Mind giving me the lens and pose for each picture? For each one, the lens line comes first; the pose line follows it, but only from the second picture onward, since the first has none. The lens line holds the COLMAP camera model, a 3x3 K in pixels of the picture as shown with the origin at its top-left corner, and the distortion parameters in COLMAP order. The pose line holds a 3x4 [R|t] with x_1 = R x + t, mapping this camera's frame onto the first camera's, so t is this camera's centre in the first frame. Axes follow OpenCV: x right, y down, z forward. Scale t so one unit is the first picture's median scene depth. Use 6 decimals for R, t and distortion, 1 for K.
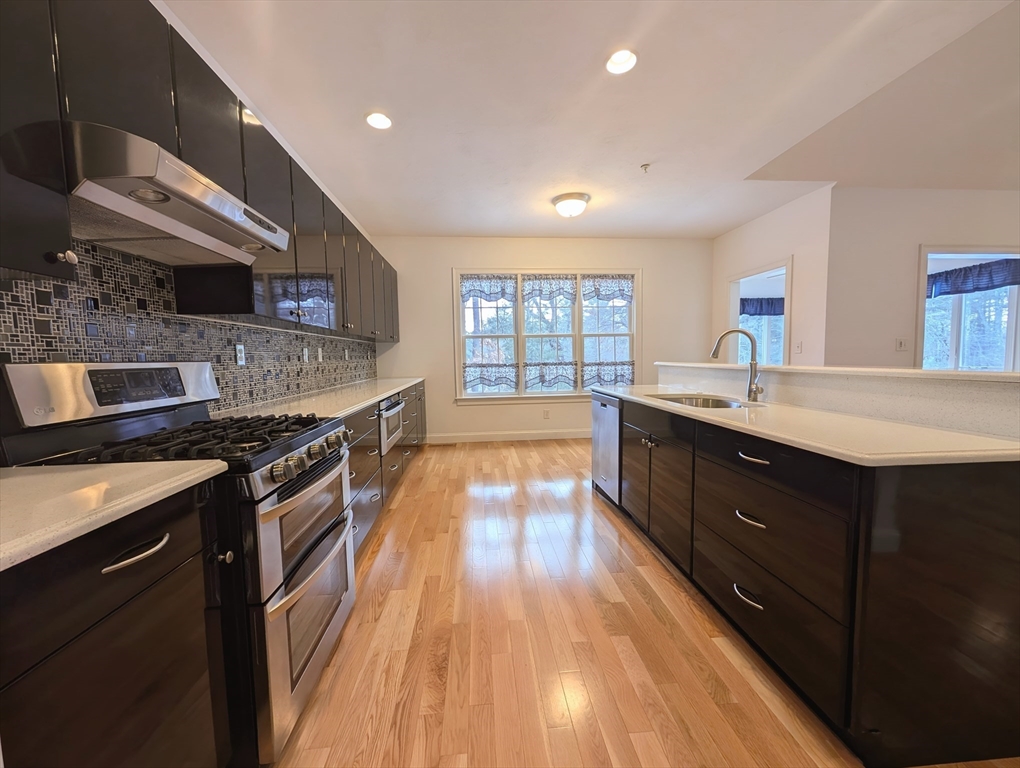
lens RADIAL K [[385.7, 0, 507.0], [0, 385.7, 385.4], [0, 0, 1]] dist [0.000626, 0.000017]
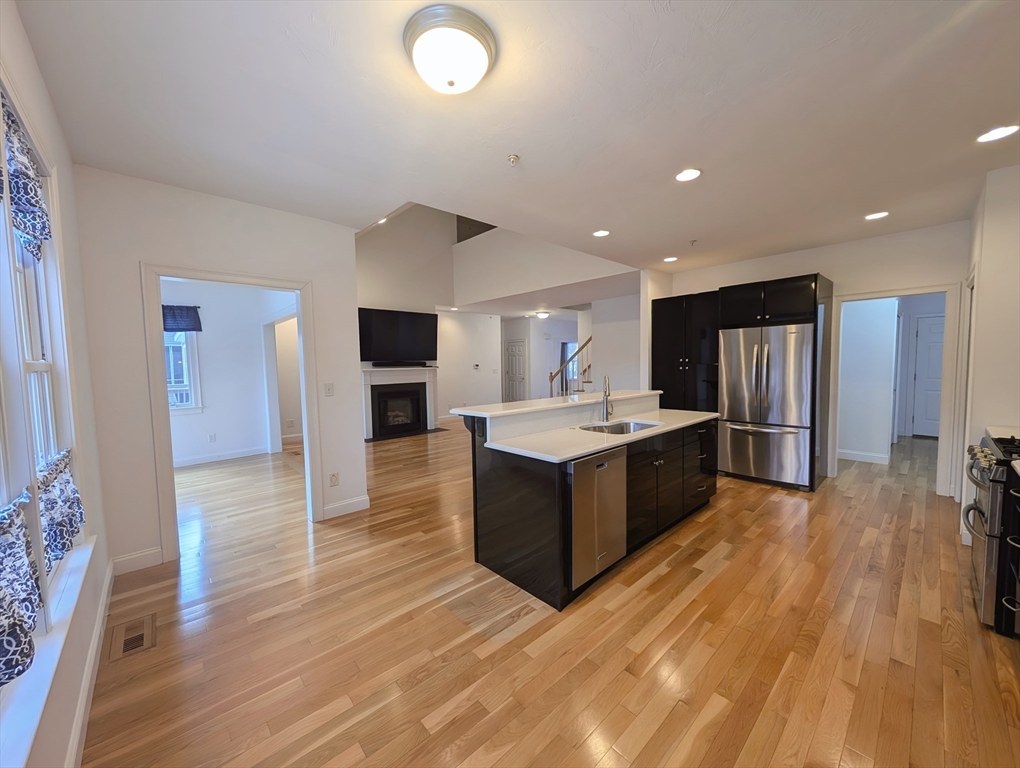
lens RADIAL K [[385.7, 0, 507.0], [0, 385.7, 385.4], [0, 0, 1]] dist [0.000626, 0.000017]
pose [[-0.611650, -0.018830, 0.790905, -0.181507], [0.086025, 0.992206, 0.090150, -0.141872], [-0.786438, 0.123178, -0.605263, 1.133756]]
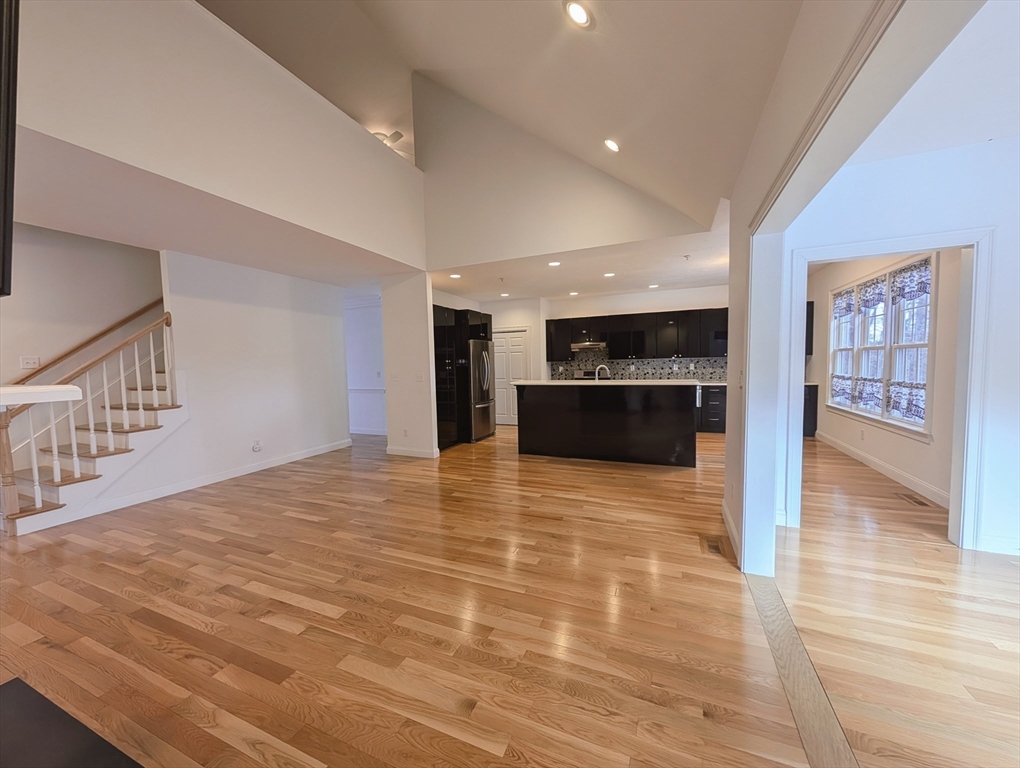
lens RADIAL K [[385.7, 0, 507.0], [0, 385.7, 385.4], [0, 0, 1]] dist [0.000626, 0.000017]
pose [[-0.468673, 0.080480, -0.879698, 1.594171], [-0.032924, 0.993558, 0.108438, -0.137647], [0.882758, 0.079785, -0.463004, 0.834063]]
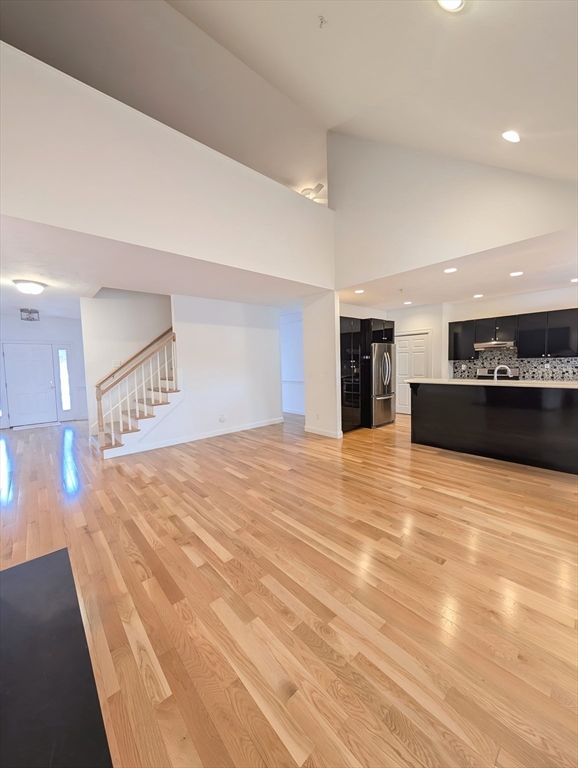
lens RADIAL K [[290.4, 0, 287.7], [0, 290.4, 381.5], [0, 0, 1]] dist [0.000626, 0.000017]
pose [[-0.799215, 0.079350, -0.595784, 1.472531], [-0.003018, 0.990705, 0.135997, -0.153036], [0.601037, 0.110489, -0.791547, 0.858644]]
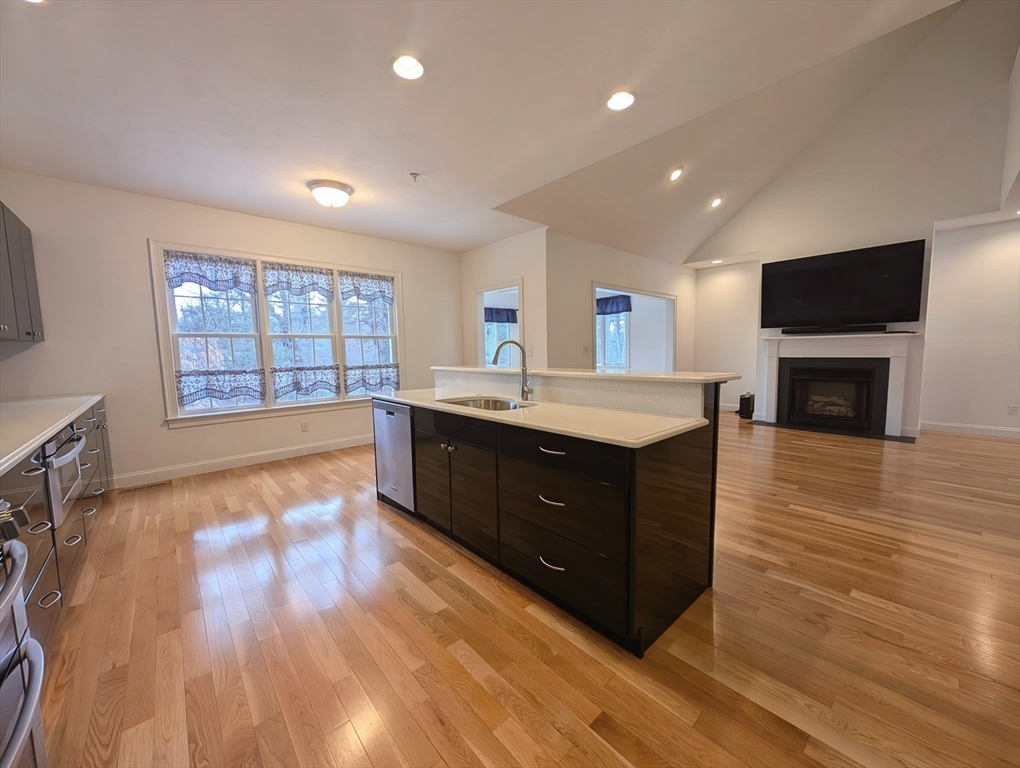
lens RADIAL K [[385.7, 0, 507.0], [0, 385.7, 385.4], [0, 0, 1]] dist [0.000626, 0.000017]
pose [[0.797504, -0.053087, 0.600973, -0.065265], [0.050018, 0.998510, 0.021829, -0.017426], [-0.601237, 0.012651, 0.798971, 0.034026]]
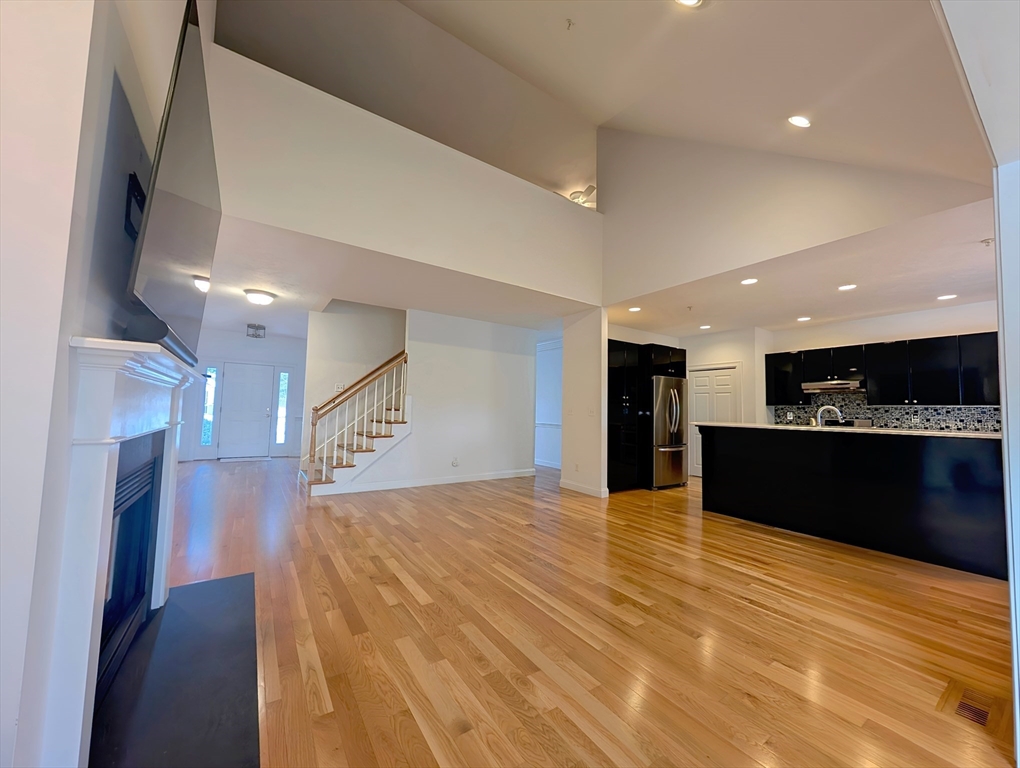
lens RADIAL K [[385.7, 0, 507.0], [0, 385.7, 385.4], [0, 0, 1]] dist [0.000626, 0.000017]
pose [[-0.874547, -0.033590, -0.483776, 1.457019], [-0.042777, 0.999053, 0.007963, -0.100066], [0.483051, 0.027658, -0.875155, 0.959810]]
